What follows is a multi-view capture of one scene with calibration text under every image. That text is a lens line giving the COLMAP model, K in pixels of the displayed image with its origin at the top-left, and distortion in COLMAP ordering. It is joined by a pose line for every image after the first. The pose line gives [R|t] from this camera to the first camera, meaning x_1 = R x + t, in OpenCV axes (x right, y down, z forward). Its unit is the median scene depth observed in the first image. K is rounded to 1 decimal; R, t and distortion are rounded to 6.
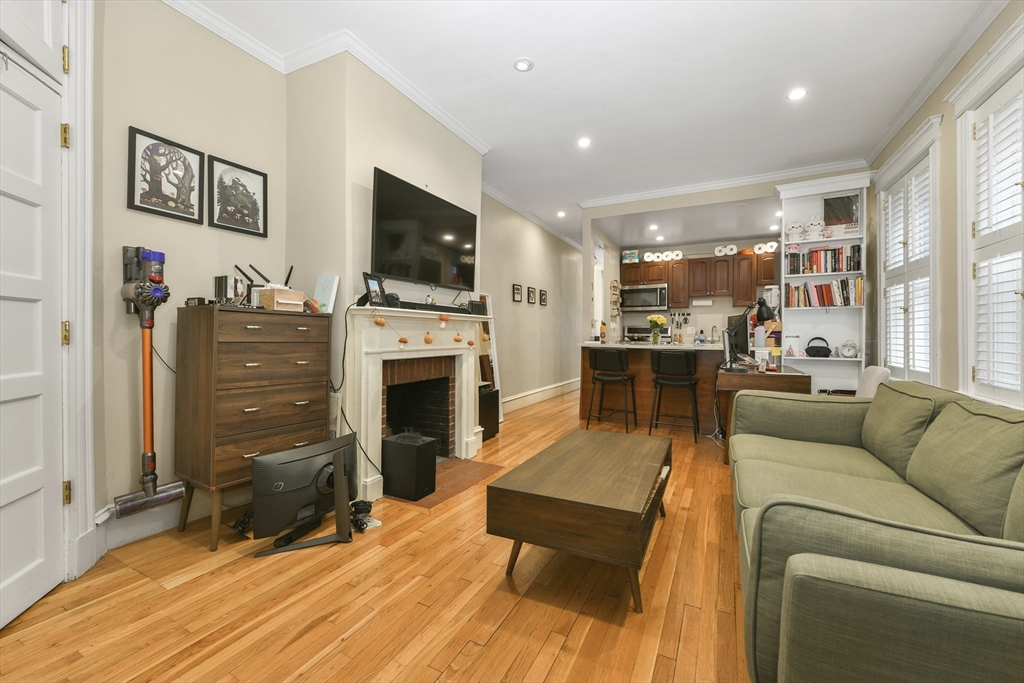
lens RADIAL K [[400.0, 0, 512.0], [0, 400.0, 341.5], [0, 0, 1]] dist [-0.004031, -0.000320]
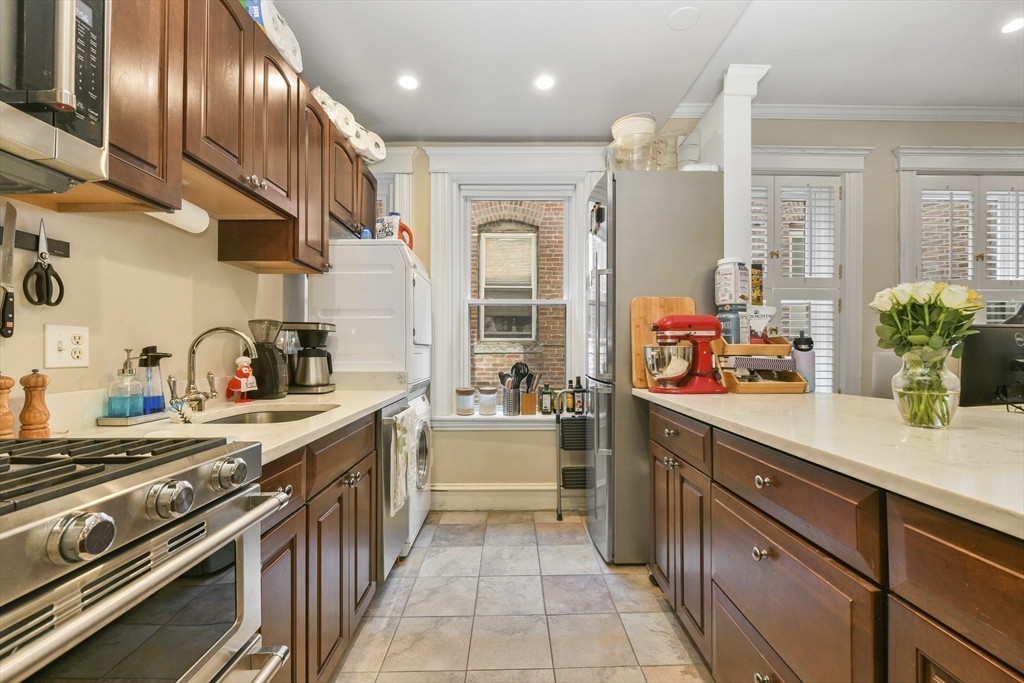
lens RADIAL K [[435.0, 0, 512.0], [0, 435.0, 341.5], [0, 0, 1]] dist [0.001463, -0.000266]
pose [[-0.476693, 0.013280, 0.878970, 0.327207], [0.011849, 0.999892, -0.008681, -0.043139], [-0.878990, 0.006277, -0.476799, 1.486861]]
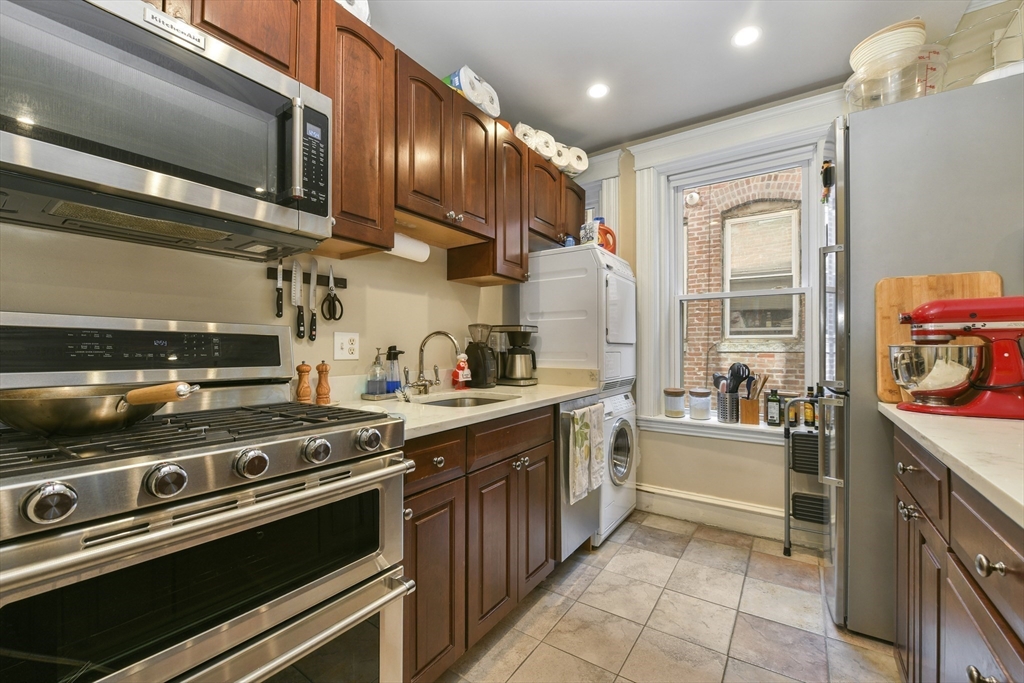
lens RADIAL K [[419.8, 0, 512.0], [0, 419.8, 341.5], [0, 0, 1]] dist [0.000270, -0.000446]
pose [[0.107971, 0.010442, 0.994099, 0.313135], [0.013206, 0.999842, -0.011937, -0.043309], [-0.994066, 0.014417, 0.107816, 1.394148]]
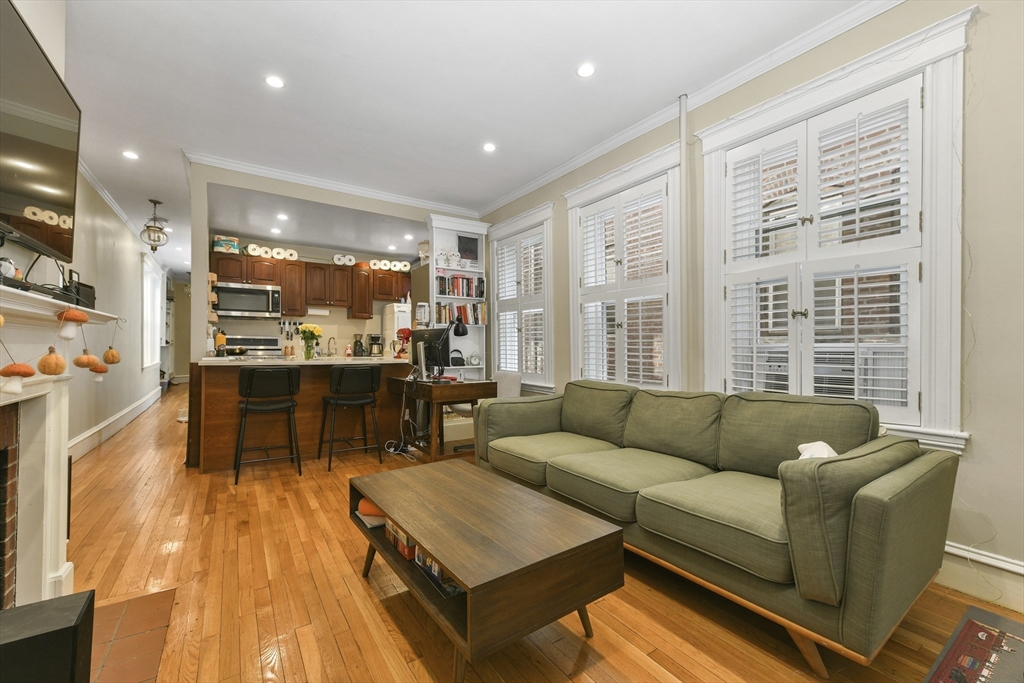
lens RADIAL K [[419.8, 0, 512.0], [0, 419.8, 341.5], [0, 0, 1]] dist [0.000270, -0.000446]
pose [[0.469621, 0.009139, 0.882821, -0.252613], [0.013937, 0.999745, -0.017764, -0.009576], [-0.882758, 0.020646, 0.469374, 0.248450]]
